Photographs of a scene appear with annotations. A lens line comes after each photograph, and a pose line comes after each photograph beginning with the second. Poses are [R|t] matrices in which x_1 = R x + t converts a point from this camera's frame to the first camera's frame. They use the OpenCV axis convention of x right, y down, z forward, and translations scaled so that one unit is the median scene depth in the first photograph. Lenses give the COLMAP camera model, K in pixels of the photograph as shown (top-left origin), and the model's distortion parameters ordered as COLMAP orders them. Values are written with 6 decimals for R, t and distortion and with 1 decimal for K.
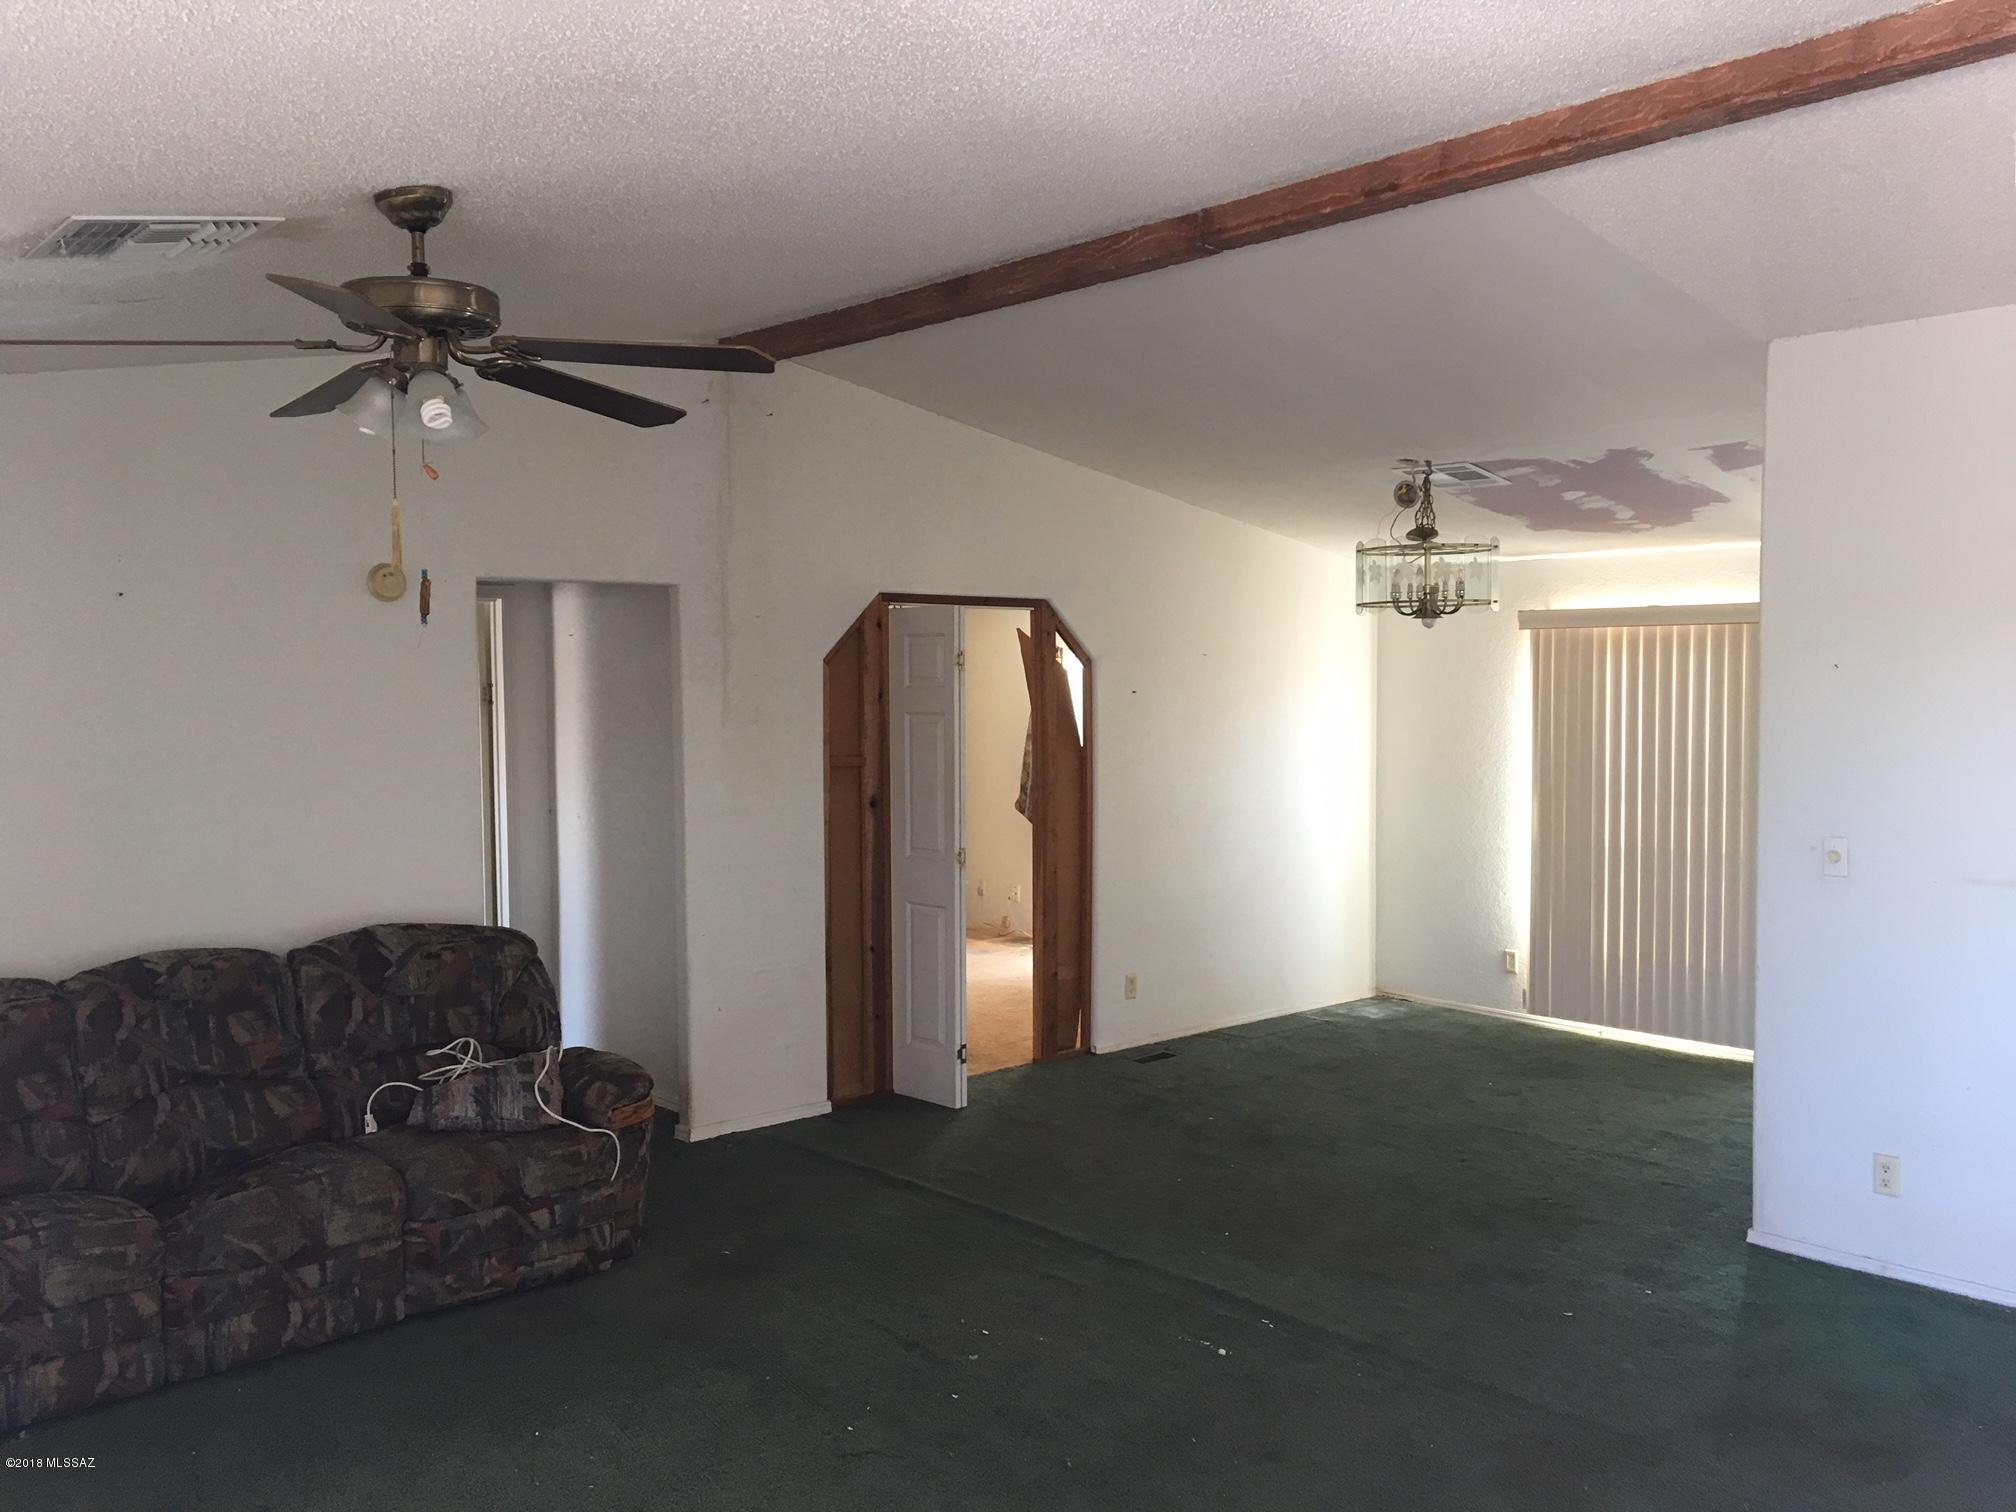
lens RADIAL K [[1714.6, 0, 1008.5], [0, 1714.6, 758.1], [0, 0, 1]] dist [0.093462, -0.119500]
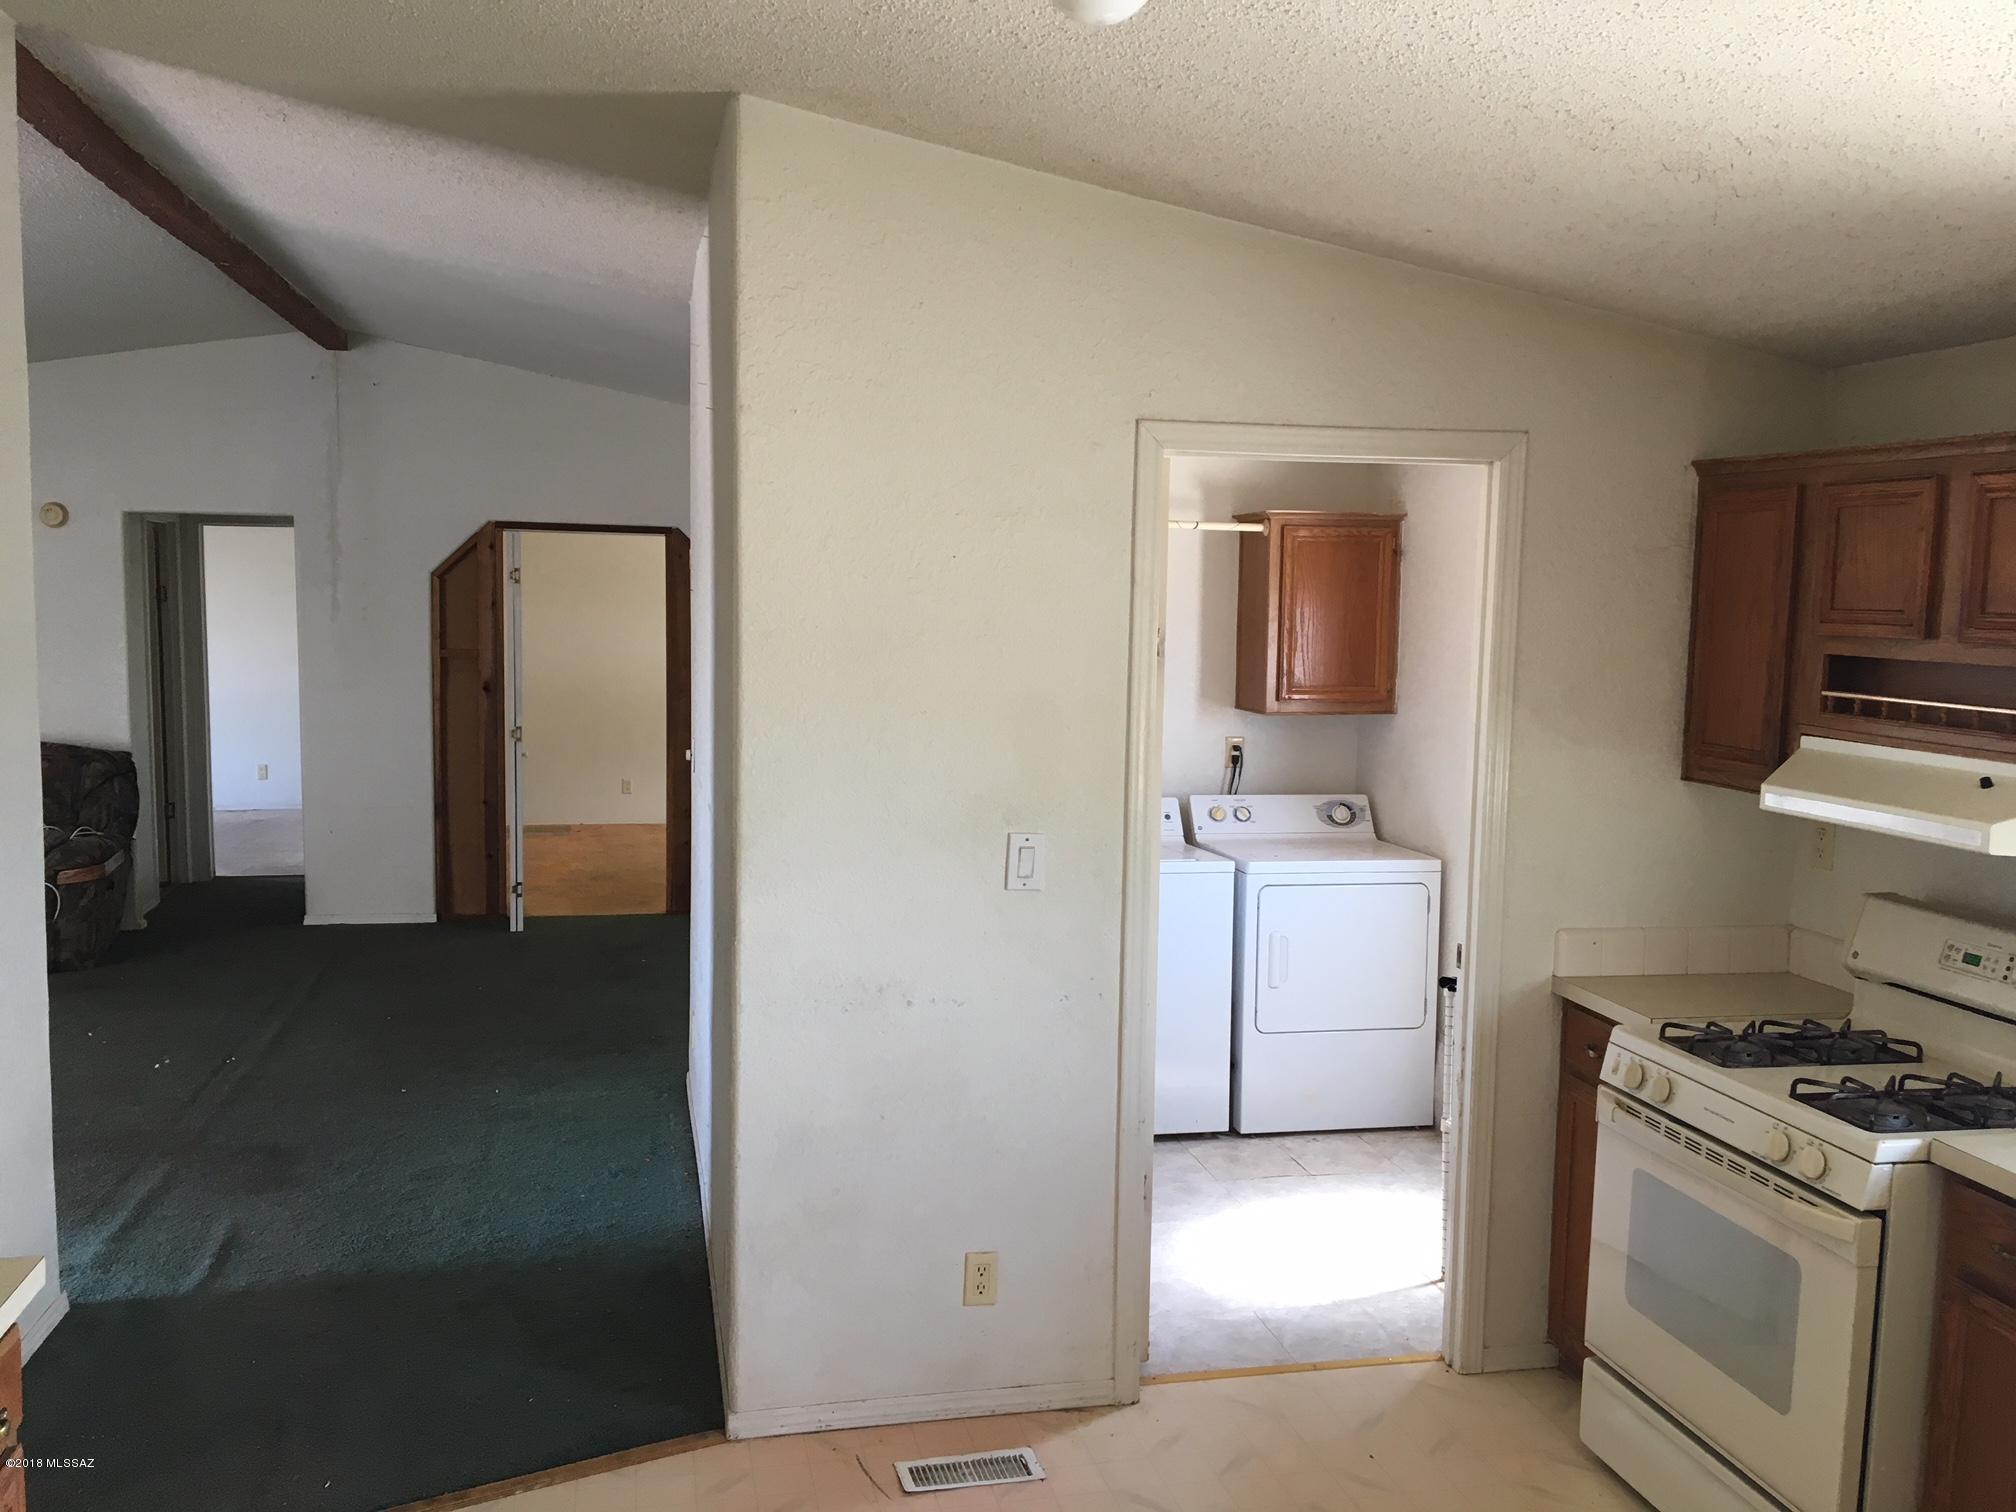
lens RADIAL K [[1714.6, 0, 1010.5], [0, 1714.6, 765.2], [0, 0, 1]] dist [0.093462, -0.119500]
pose [[0.870972, 0.071648, -0.486080, 1.272405], [-0.047169, 0.996934, 0.062429, -0.021038], [0.489063, -0.031446, 0.871681, 0.102170]]
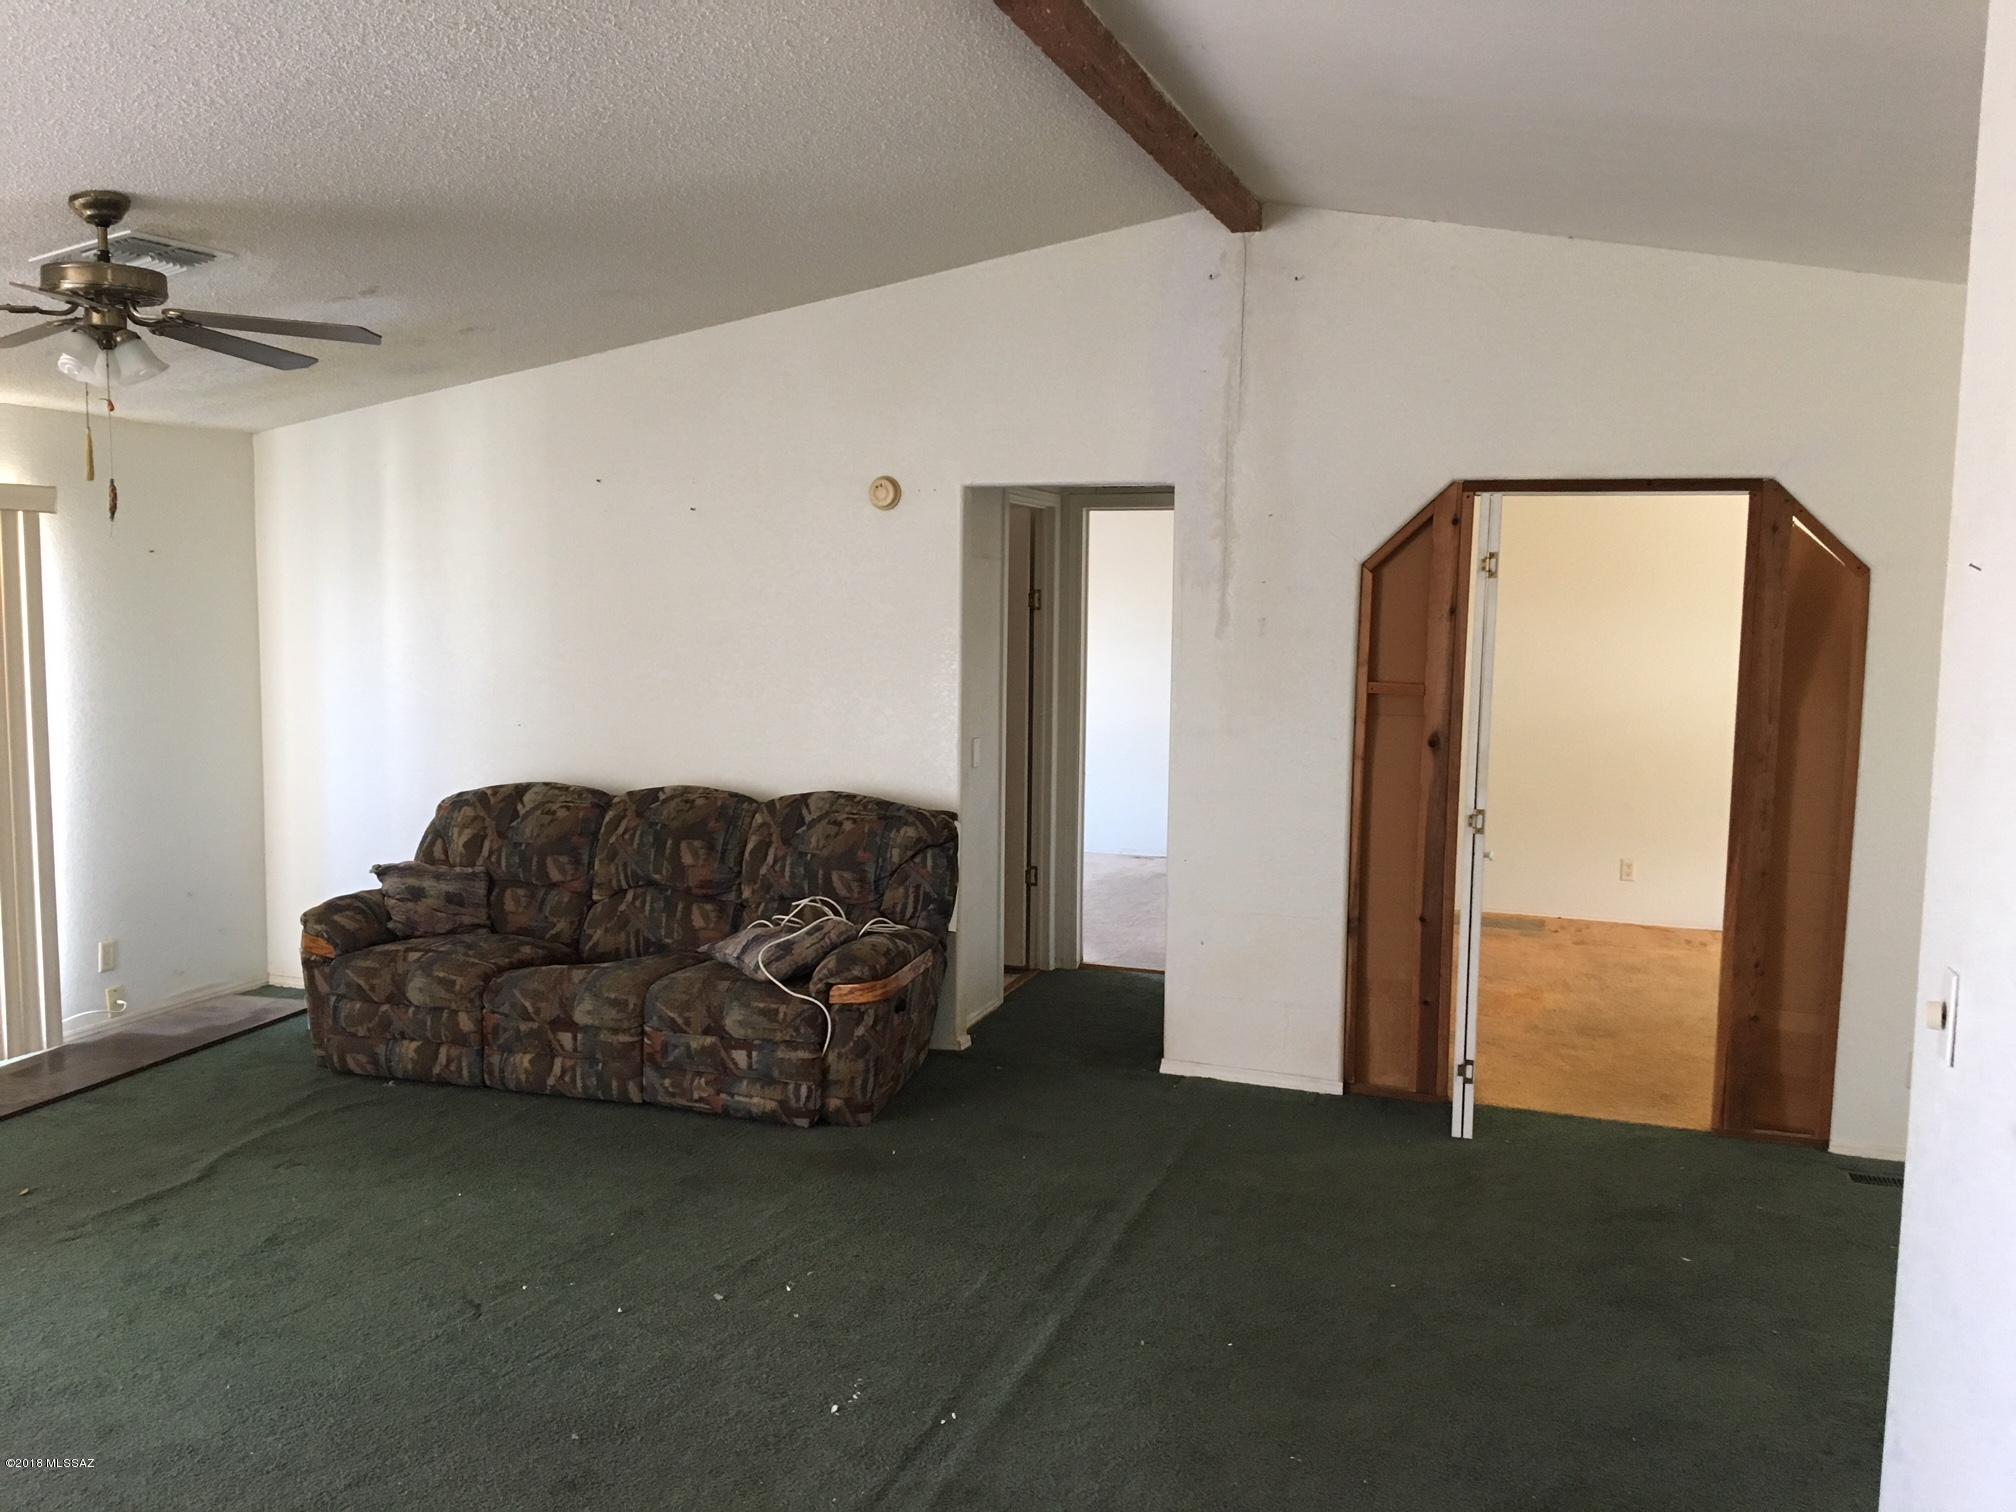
lens RADIAL K [[1714.6, 0, 996.1], [0, 1714.6, 752.6], [0, 0, 1]] dist [0.093462, -0.119500]
pose [[0.484981, 0.098733, -0.868933, 0.763798], [-0.060836, 0.995008, 0.079104, -0.029621], [0.872406, 0.014498, 0.488567, 0.600701]]
